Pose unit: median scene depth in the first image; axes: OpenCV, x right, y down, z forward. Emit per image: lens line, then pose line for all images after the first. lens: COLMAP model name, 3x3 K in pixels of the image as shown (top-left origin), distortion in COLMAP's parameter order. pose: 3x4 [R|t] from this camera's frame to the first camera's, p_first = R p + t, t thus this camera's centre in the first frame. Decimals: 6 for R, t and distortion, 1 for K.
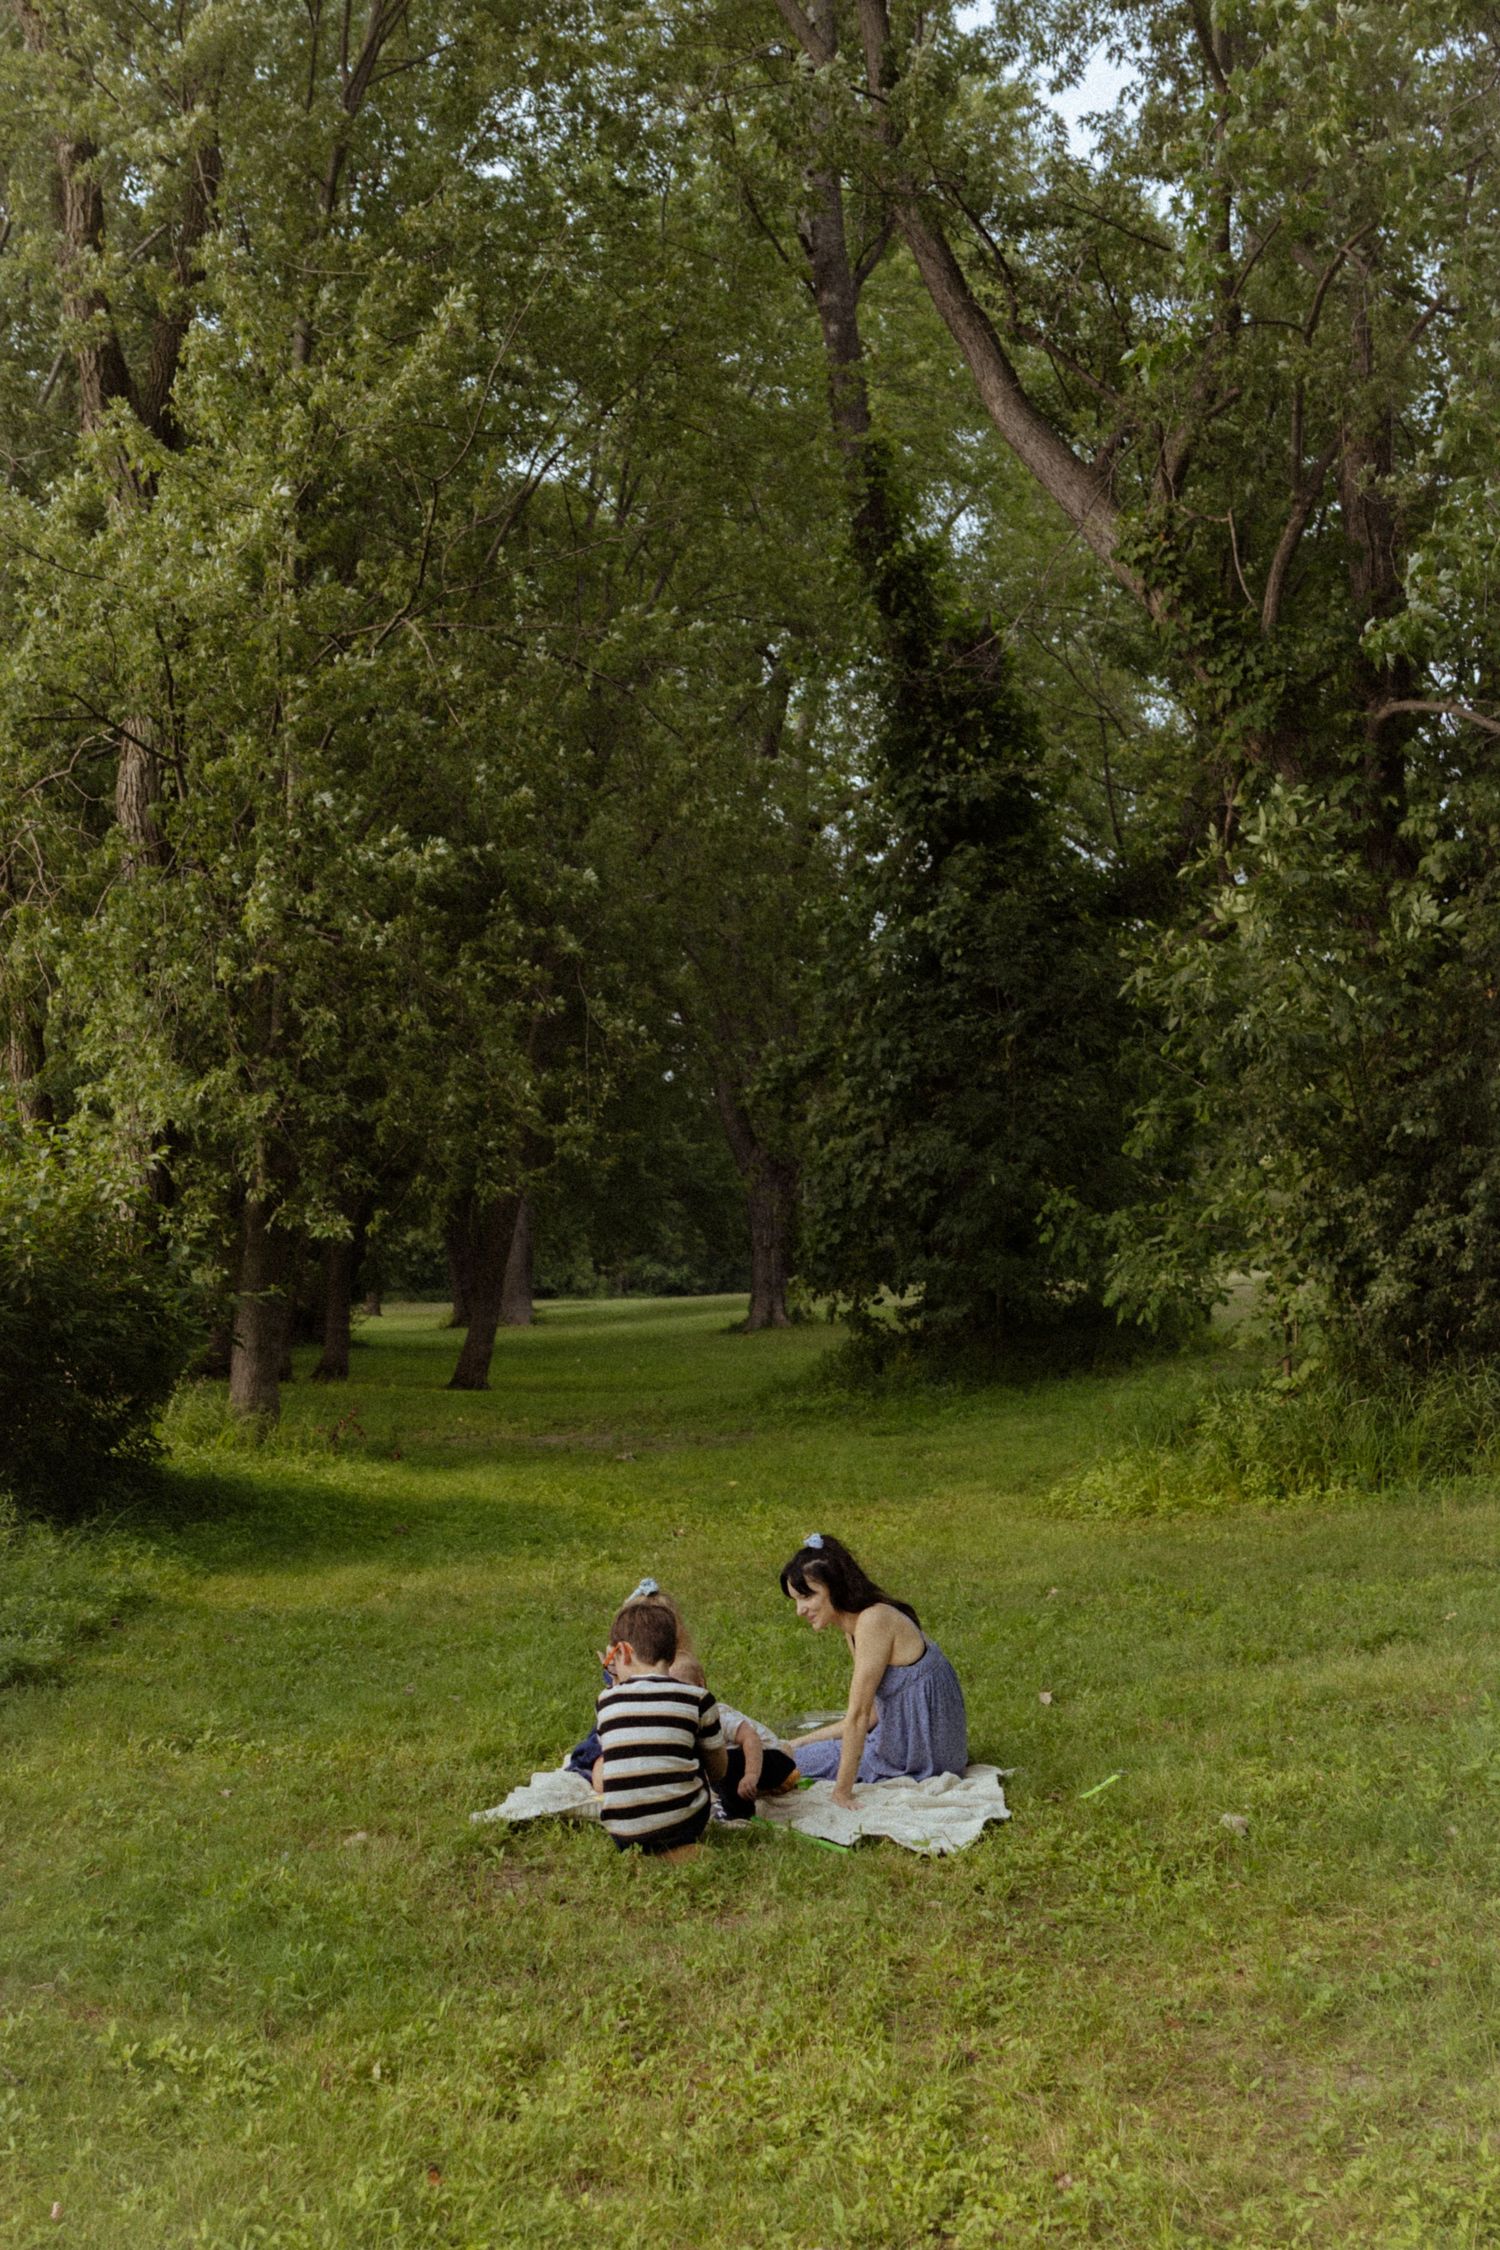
lens RADIAL K [[2680.5, 0, 714.5], [0, 2680.5, 1128.2], [0, 0, 1]] dist [0.041377, 0.018883]
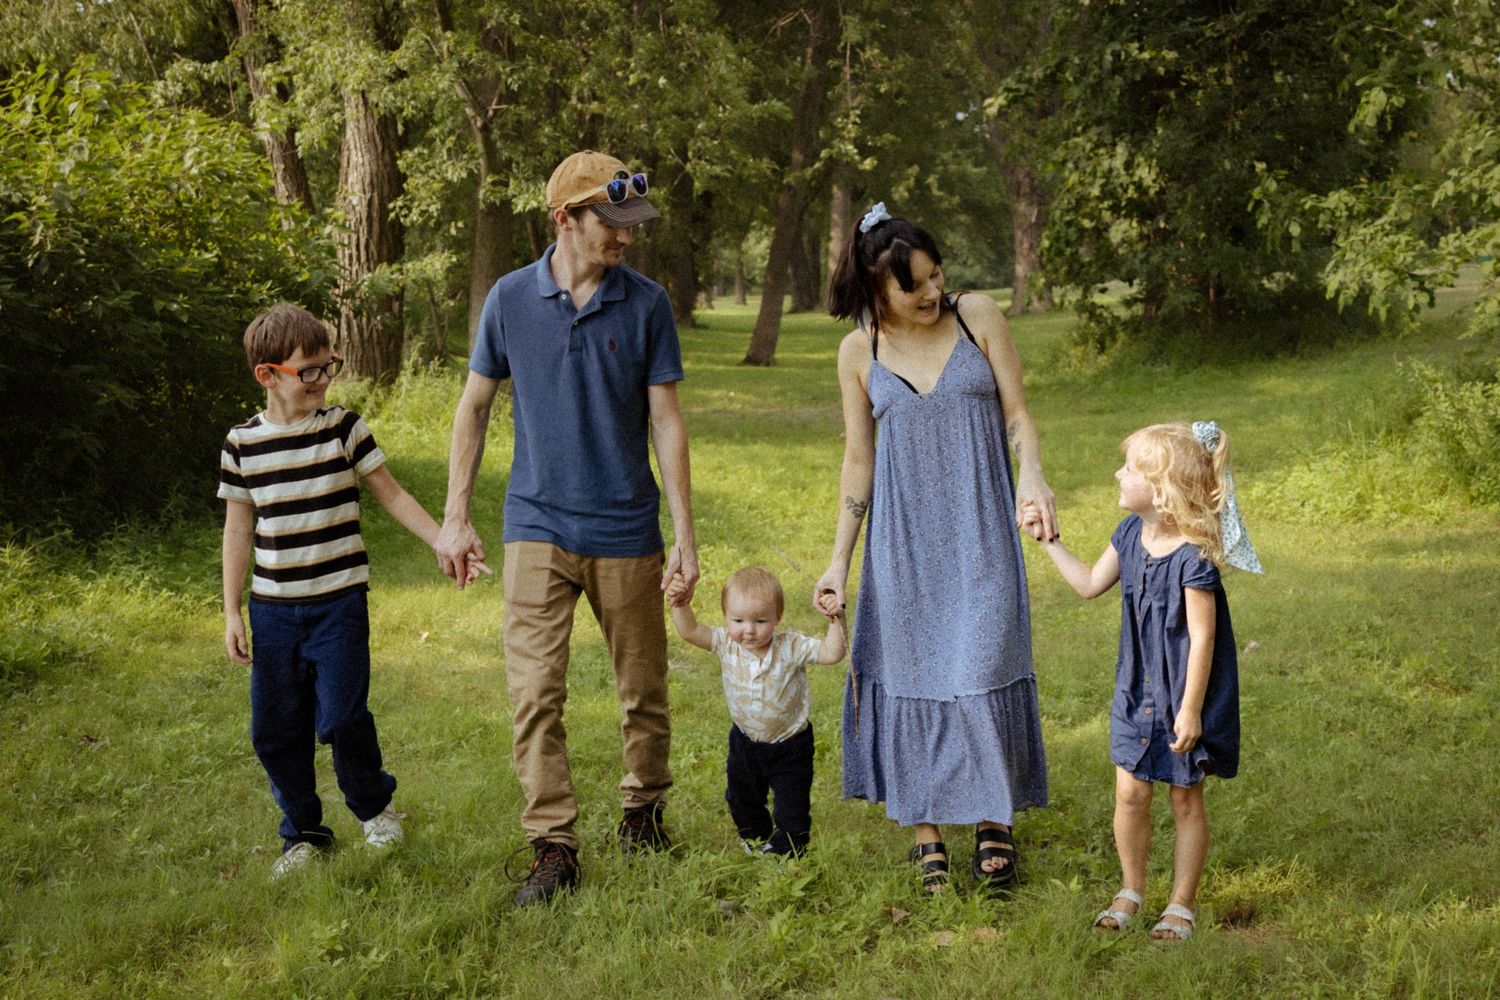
lens RADIAL K [[1787.0, 0, 815.8], [0, 1787.0, 499.8], [0, 0, 1]] dist [0.041377, 0.018883]
pose [[0.993196, 0.013268, -0.115700, 0.029733], [0.007417, 0.984265, 0.176542, 0.017620], [0.116222, -0.176199, 0.977469, 0.238166]]
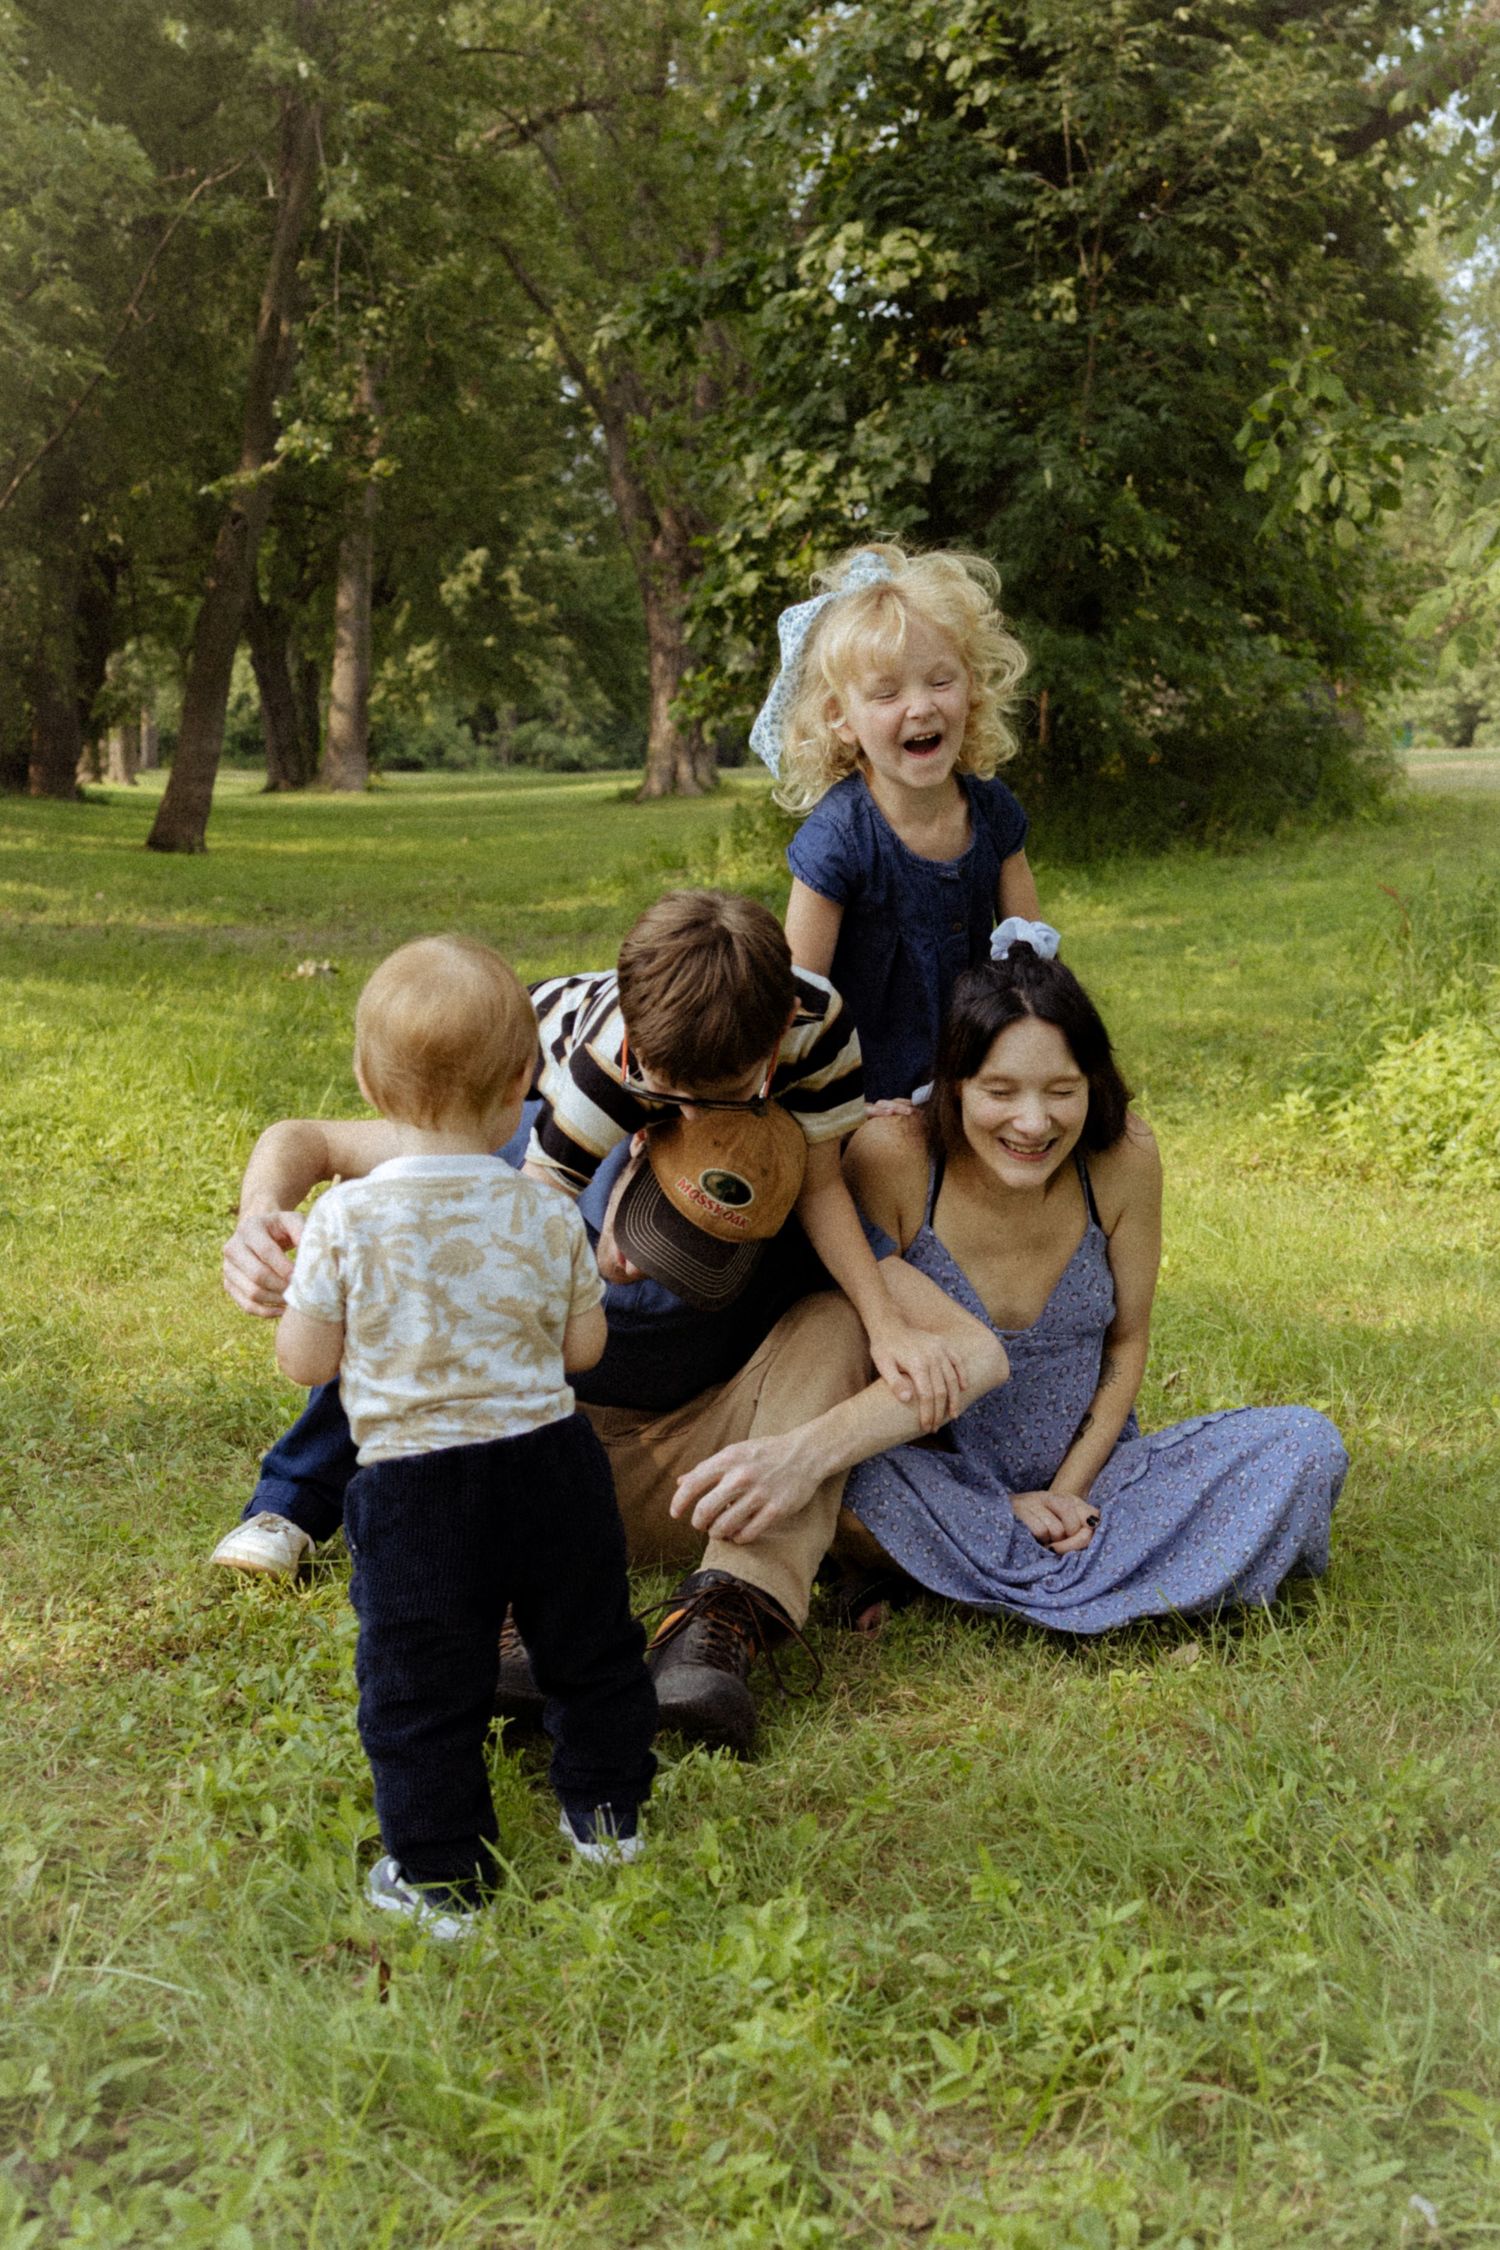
lens RADIAL K [[2680.5, 0, 714.5], [0, 2680.5, 1128.2], [0, 0, 1]] dist [0.041377, 0.018883]
pose [[0.999195, 0.029850, 0.026783, 0.022815], [-0.034165, 0.983311, 0.178694, 0.048007], [-0.021002, -0.179465, 0.983540, 0.405117]]
